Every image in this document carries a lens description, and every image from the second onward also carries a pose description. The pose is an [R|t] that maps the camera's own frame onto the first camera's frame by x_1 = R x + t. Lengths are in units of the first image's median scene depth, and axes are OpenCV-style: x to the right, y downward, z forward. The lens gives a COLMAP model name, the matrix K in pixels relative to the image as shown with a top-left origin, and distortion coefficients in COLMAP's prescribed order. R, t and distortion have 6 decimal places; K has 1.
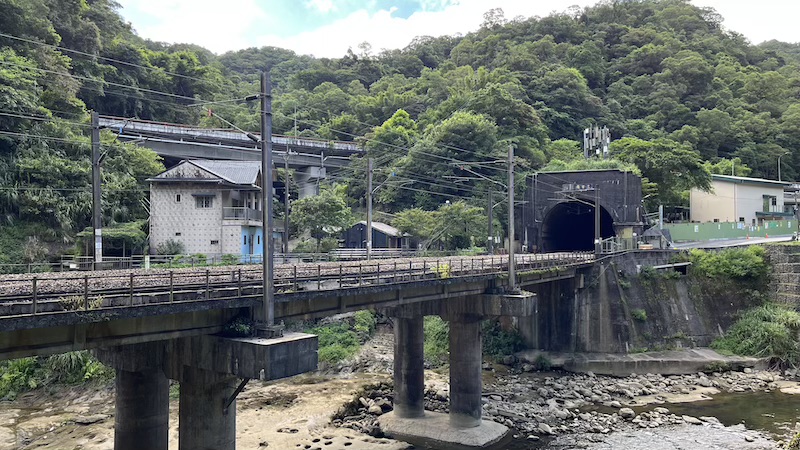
lens RADIAL K [[638.8, 0, 399.1], [0, 638.8, 227.8], [0, 0, 1]] dist [0.043458, -0.015324]
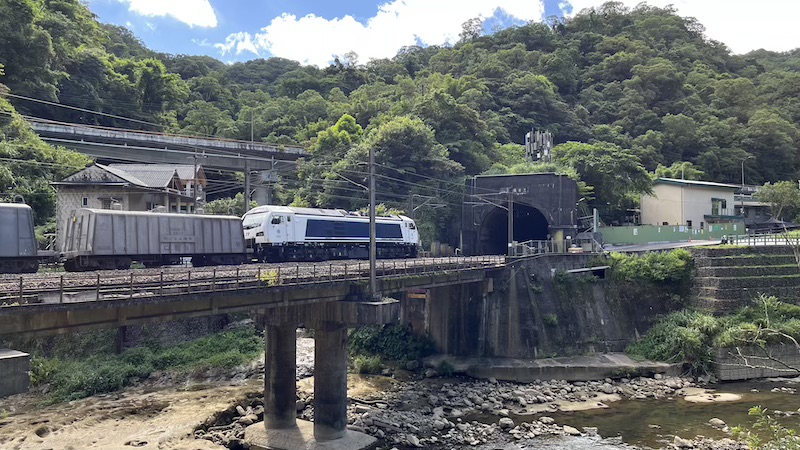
lens RADIAL K [[606.3, 0, 400.6], [0, 606.3, 221.9], [0, 0, 1]] dist [0.039204, -0.012481]
pose [[0.999807, 0.000219, -0.019642, 0.121424], [-0.000459, 0.999925, -0.012218, -0.002343], [0.019638, 0.012225, 0.999732, 0.043372]]
